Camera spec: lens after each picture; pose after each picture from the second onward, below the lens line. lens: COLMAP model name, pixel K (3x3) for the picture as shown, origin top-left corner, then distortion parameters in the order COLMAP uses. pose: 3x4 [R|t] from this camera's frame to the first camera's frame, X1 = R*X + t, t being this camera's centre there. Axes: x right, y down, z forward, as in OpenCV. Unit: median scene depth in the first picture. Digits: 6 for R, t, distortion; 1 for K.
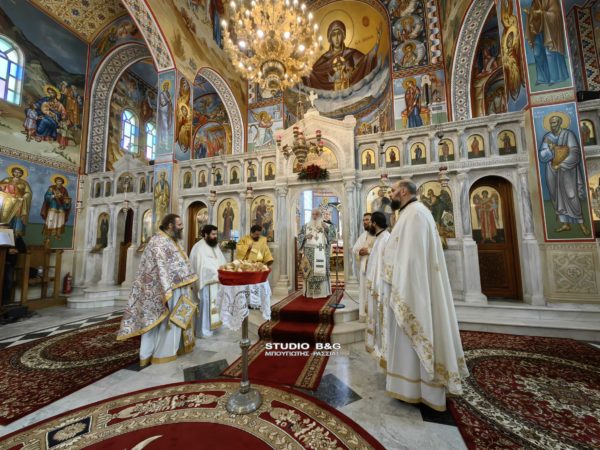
lens RADIAL K [[232.2, 0, 299.1], [0, 232.2, 231.2], [0, 0, 1]] dist [0.000812, -0.000135]
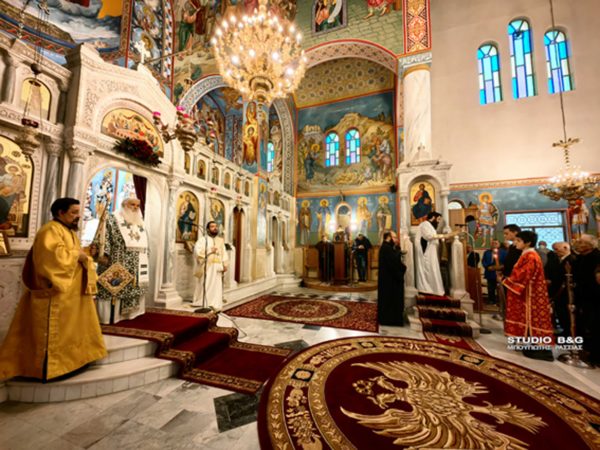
lens RADIAL K [[232.2, 0, 299.1], [0, 232.2, 231.2], [0, 0, 1]] dist [0.000812, -0.000135]
pose [[0.050860, 0.083841, 0.995180, -1.335760], [-0.091888, 0.992636, -0.078930, 0.042331], [-0.994470, -0.087431, 0.058189, 0.854559]]
